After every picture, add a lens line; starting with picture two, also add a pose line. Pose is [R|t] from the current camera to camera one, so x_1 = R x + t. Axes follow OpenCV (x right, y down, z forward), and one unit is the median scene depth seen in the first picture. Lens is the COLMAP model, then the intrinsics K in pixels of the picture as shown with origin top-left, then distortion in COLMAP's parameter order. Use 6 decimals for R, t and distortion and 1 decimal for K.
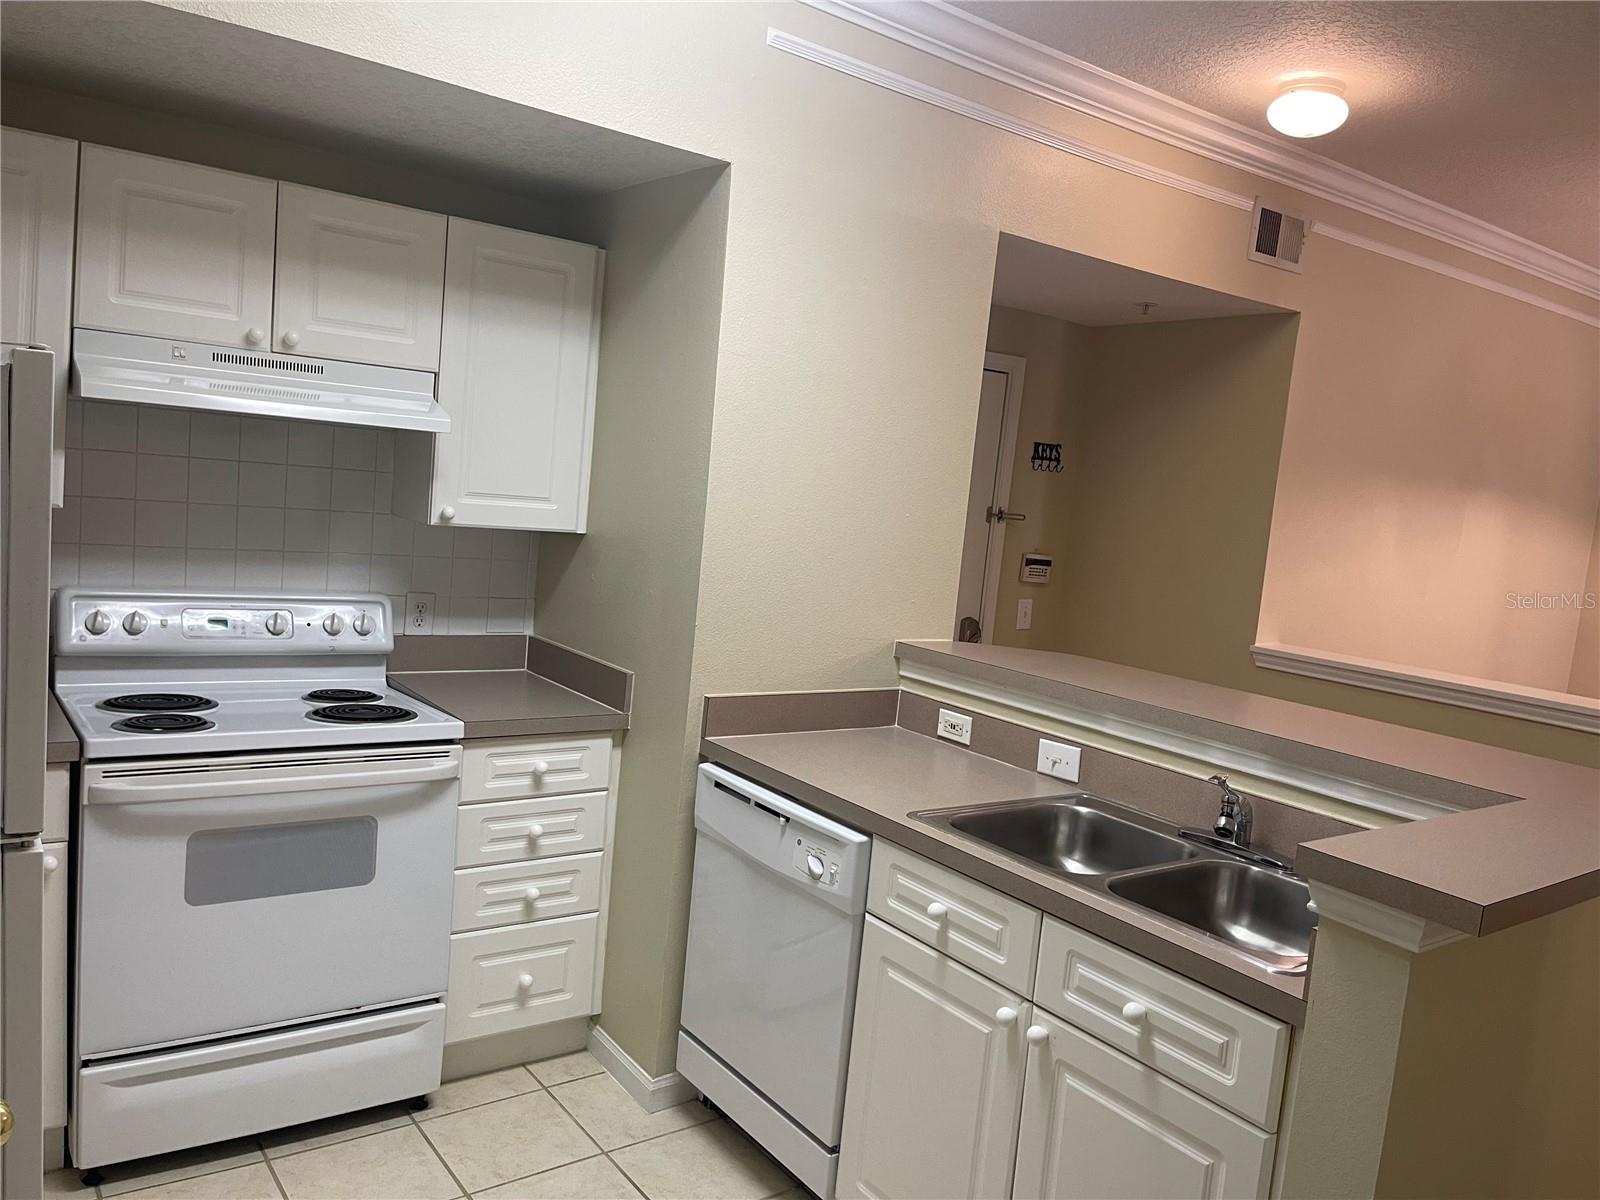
lens RADIAL K [[1231.6, 0, 802.9], [0, 1231.6, 598.9], [0, 0, 1]] dist [0.085686, -0.091720]
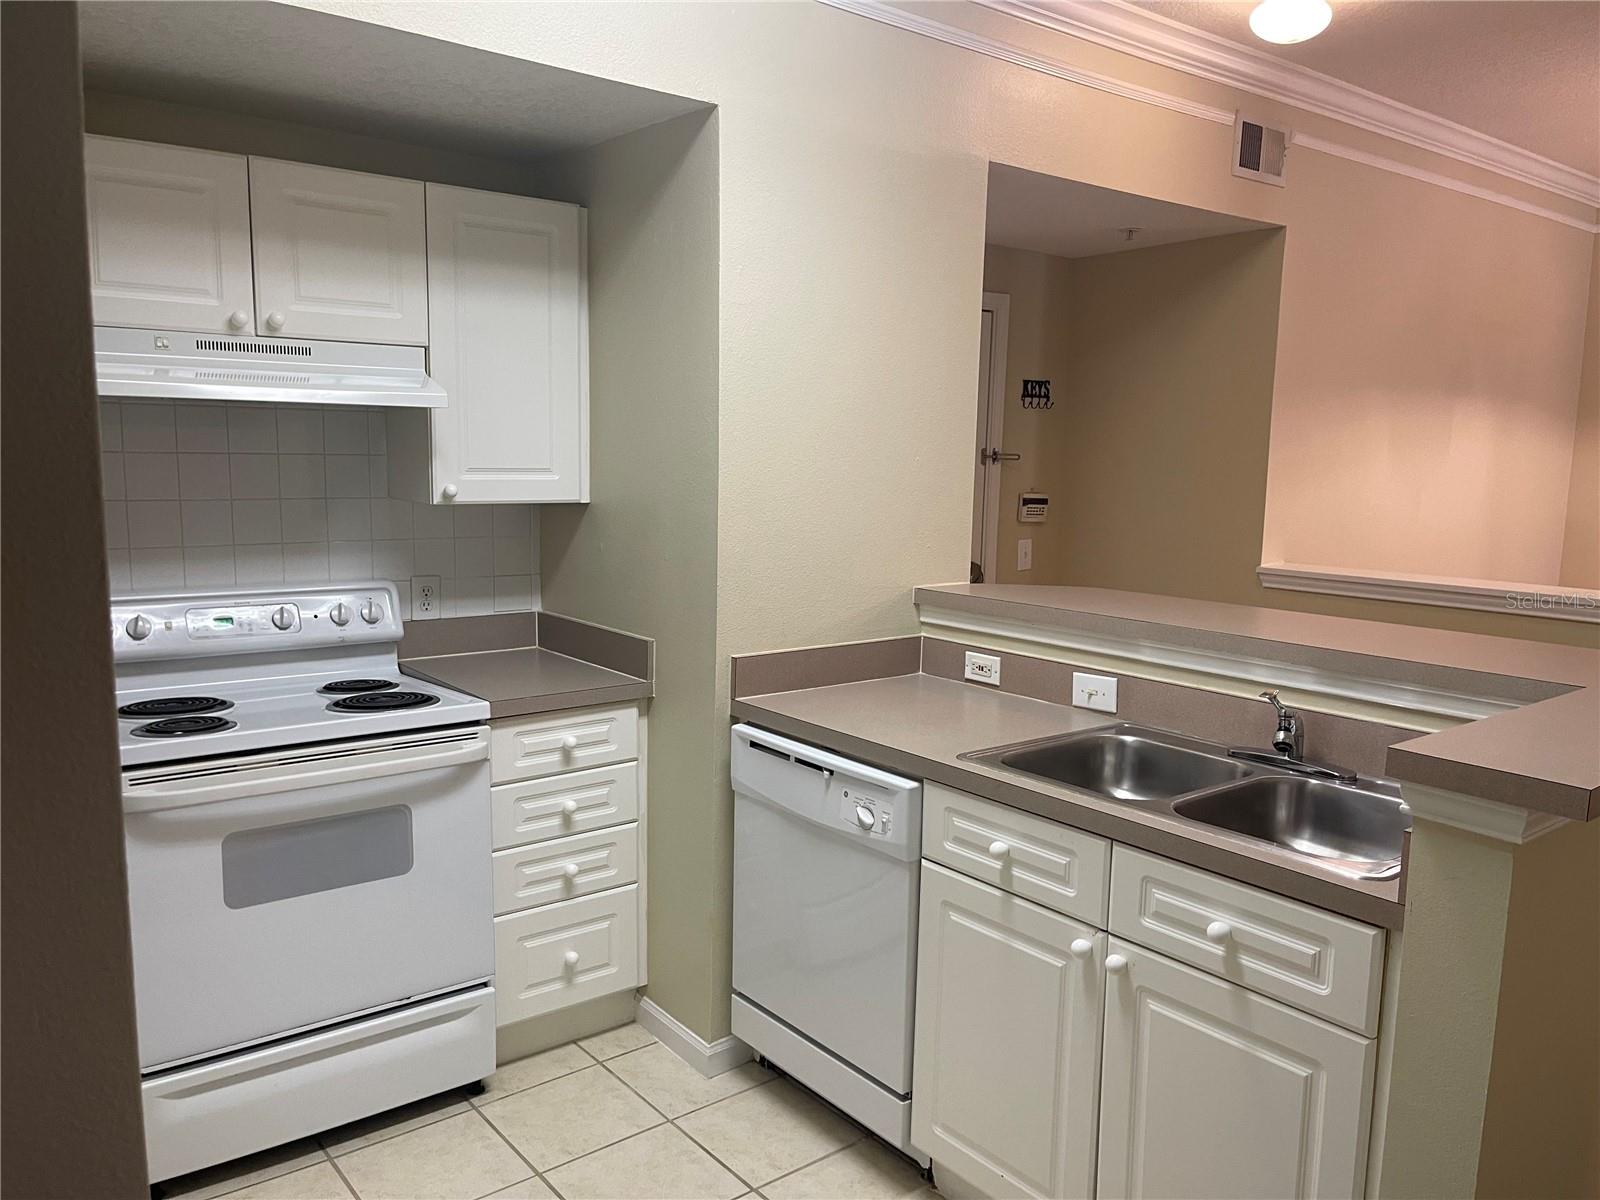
lens RADIAL K [[1231.6, 0, 804.2], [0, 1231.6, 602.1], [0, 0, 1]] dist [0.085686, -0.091720]
pose [[0.996598, -0.078207, 0.026016, -0.043144], [0.077374, 0.996501, 0.031601, 0.008703], [-0.028396, -0.029480, 0.999162, 0.017257]]
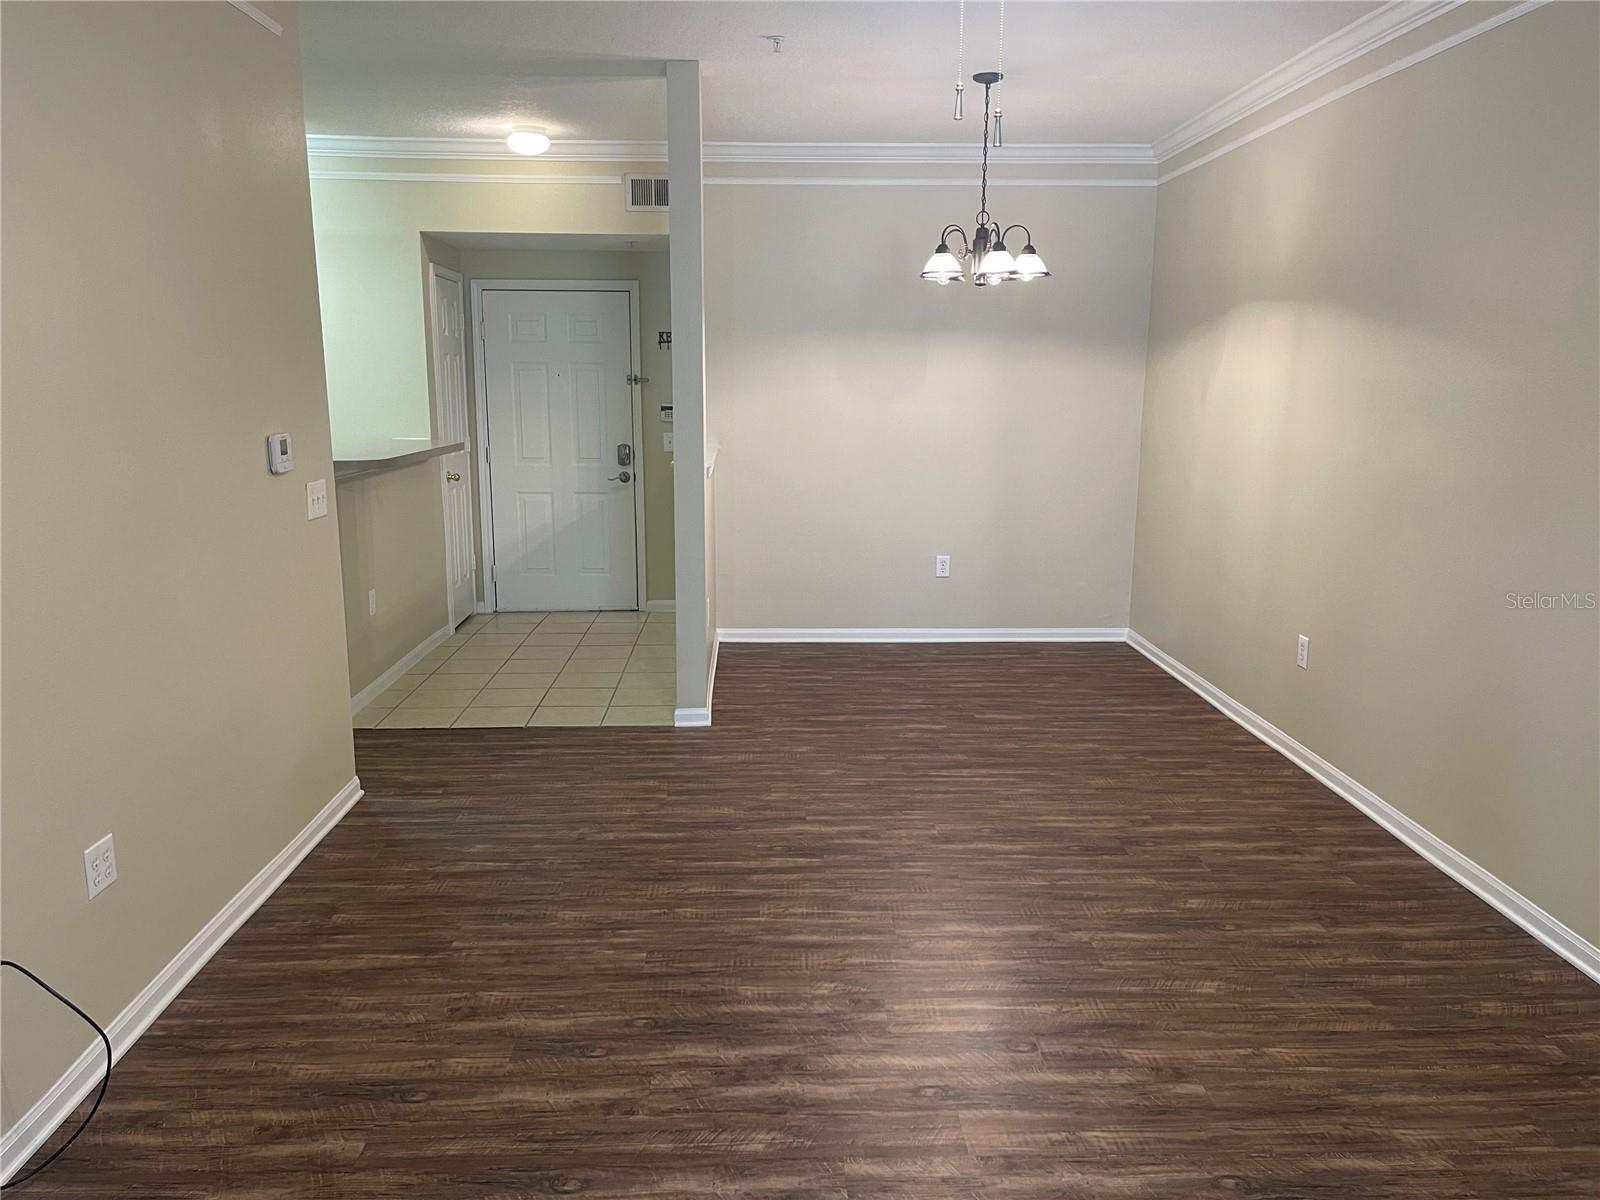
lens RADIAL K [[1231.6, 0, 803.7], [0, 1231.6, 606.1], [0, 0, 1]] dist [0.085686, -0.091720]
pose [[0.823848, 0.018893, -0.566495, 1.996206], [0.010973, 0.998725, 0.049266, 0.238704], [0.566704, -0.046804, 0.822591, -0.362142]]
